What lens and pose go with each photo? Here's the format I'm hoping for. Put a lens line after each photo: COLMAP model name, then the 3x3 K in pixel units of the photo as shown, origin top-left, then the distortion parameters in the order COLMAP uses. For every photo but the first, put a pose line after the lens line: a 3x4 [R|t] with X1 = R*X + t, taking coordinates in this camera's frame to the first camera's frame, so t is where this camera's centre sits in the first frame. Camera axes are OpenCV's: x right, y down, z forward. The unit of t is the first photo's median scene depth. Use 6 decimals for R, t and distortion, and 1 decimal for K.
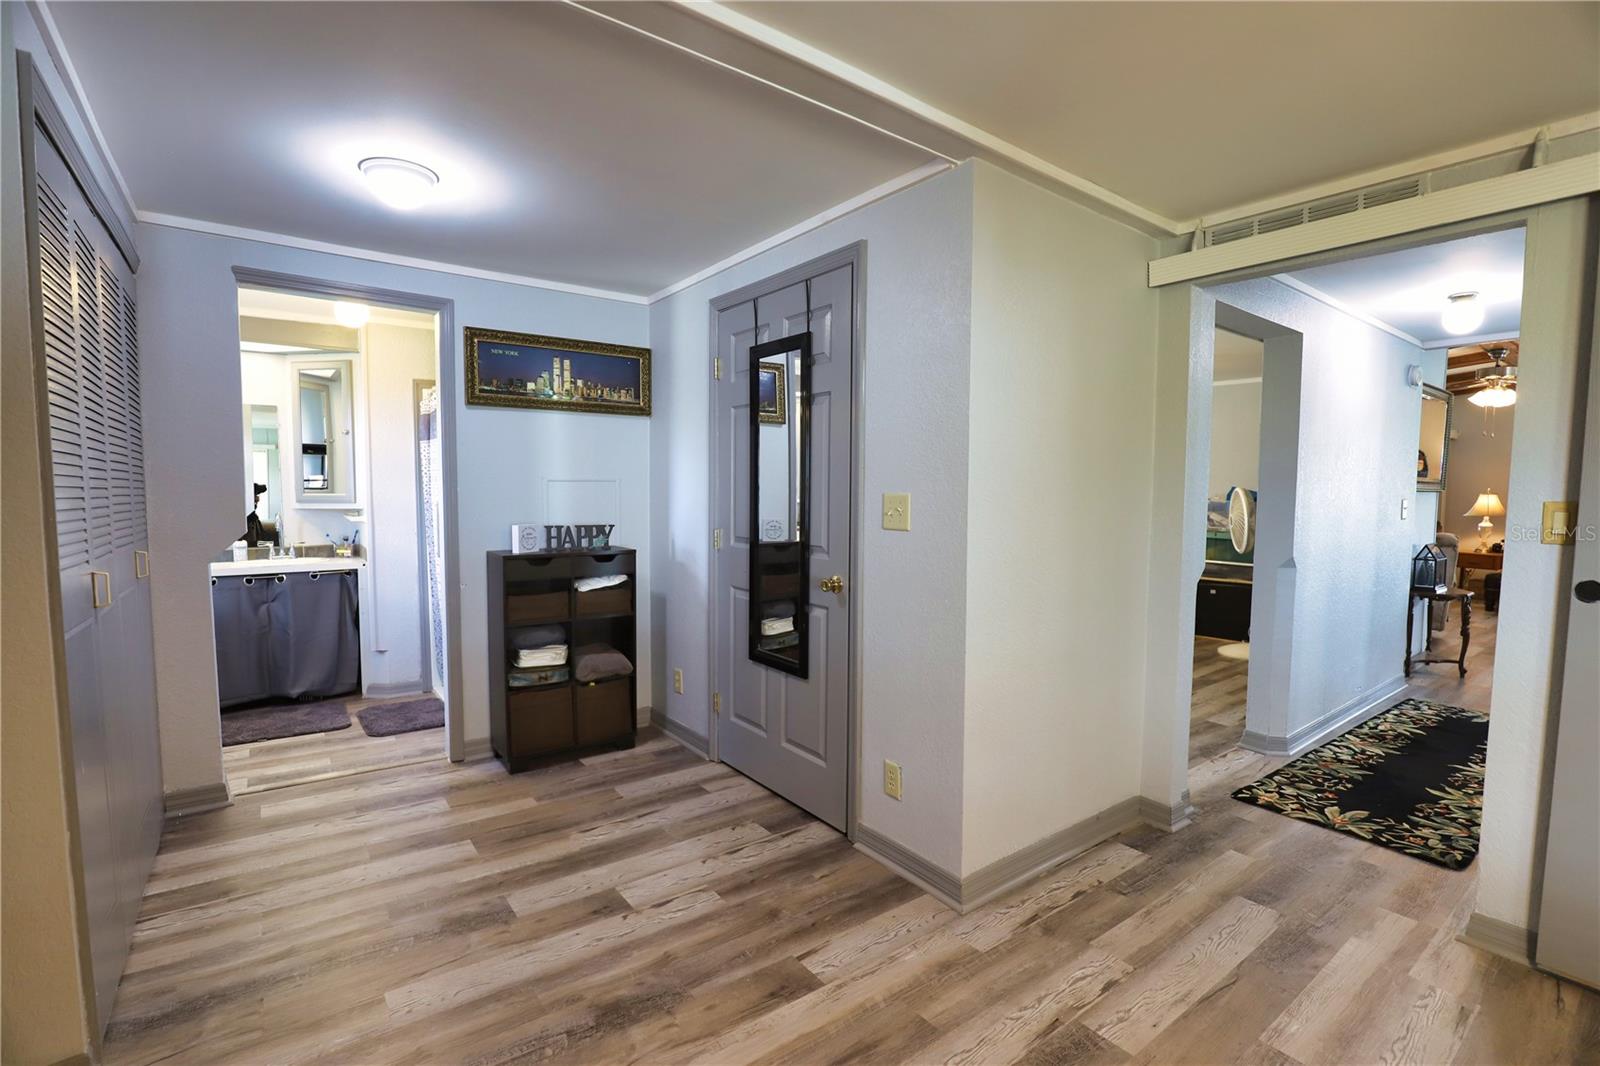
lens RADIAL K [[727.5, 0, 806.8], [0, 727.5, 541.7], [0, 0, 1]] dist [-0.029289, 0.000177]
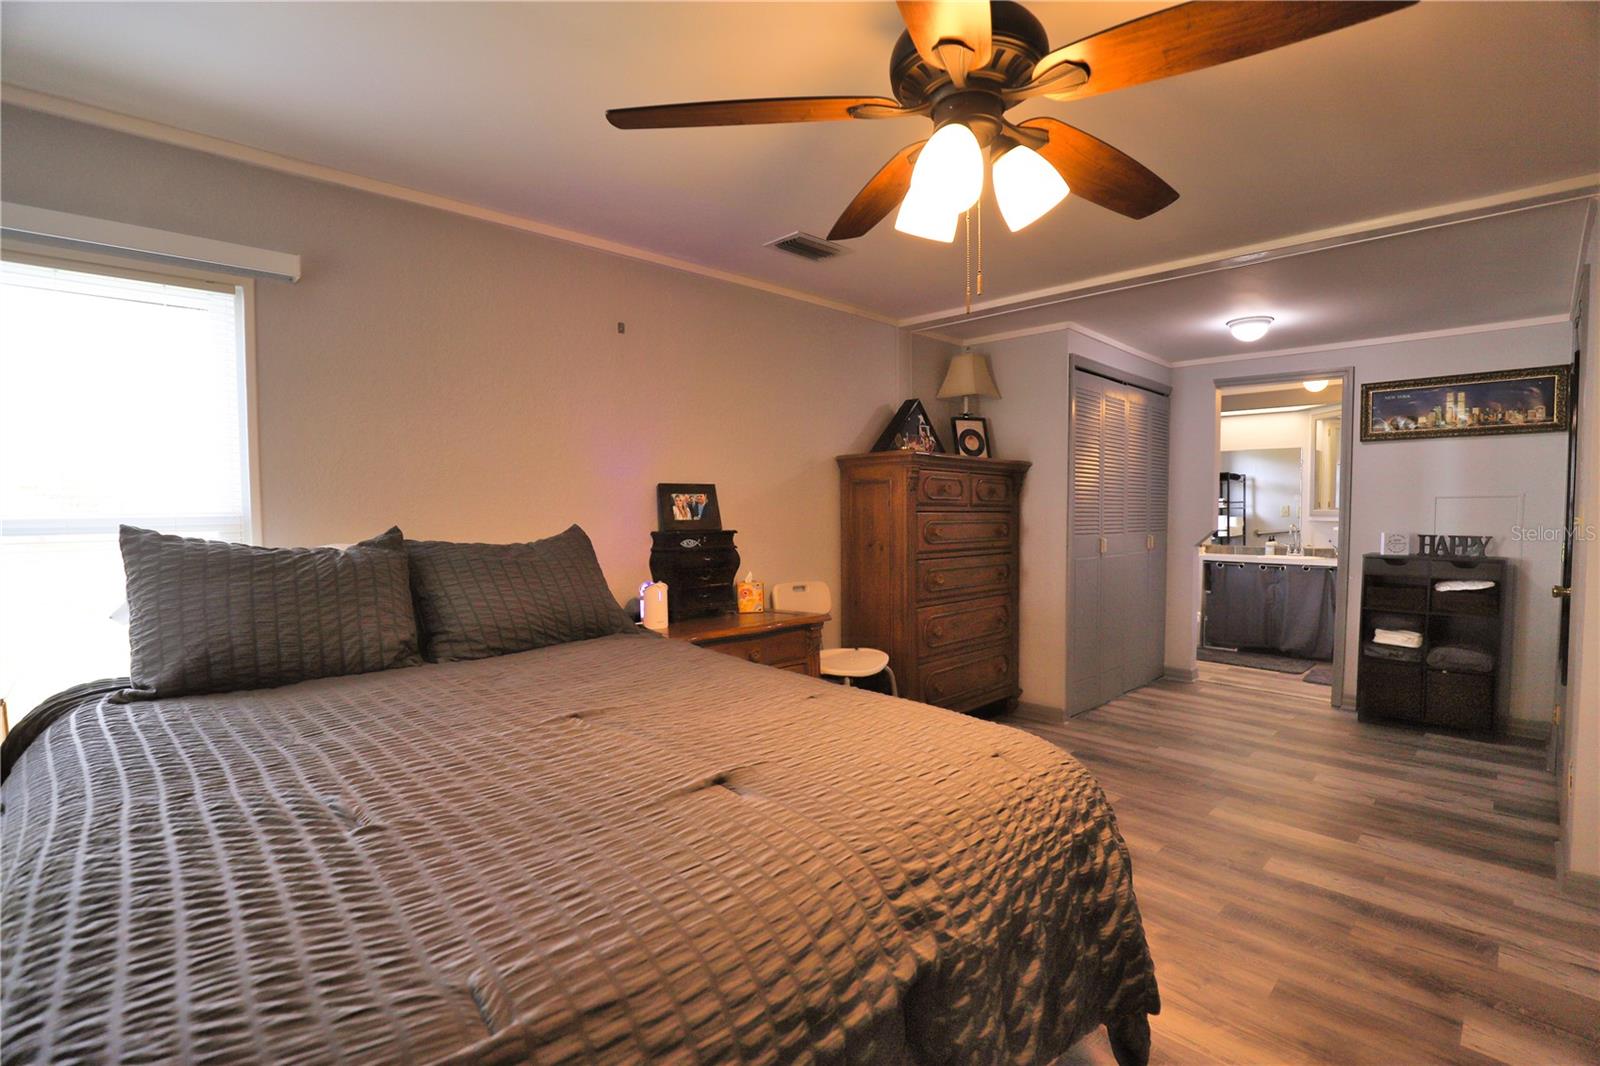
lens RADIAL K [[727.5, 0, 806.8], [0, 727.5, 541.7], [0, 0, 1]] dist [-0.029289, 0.000177]
pose [[0.124300, 0.040043, -0.991436, 0.687490], [-0.069791, 0.997064, 0.031520, 0.023668], [0.989787, 0.065276, 0.126729, -0.165458]]
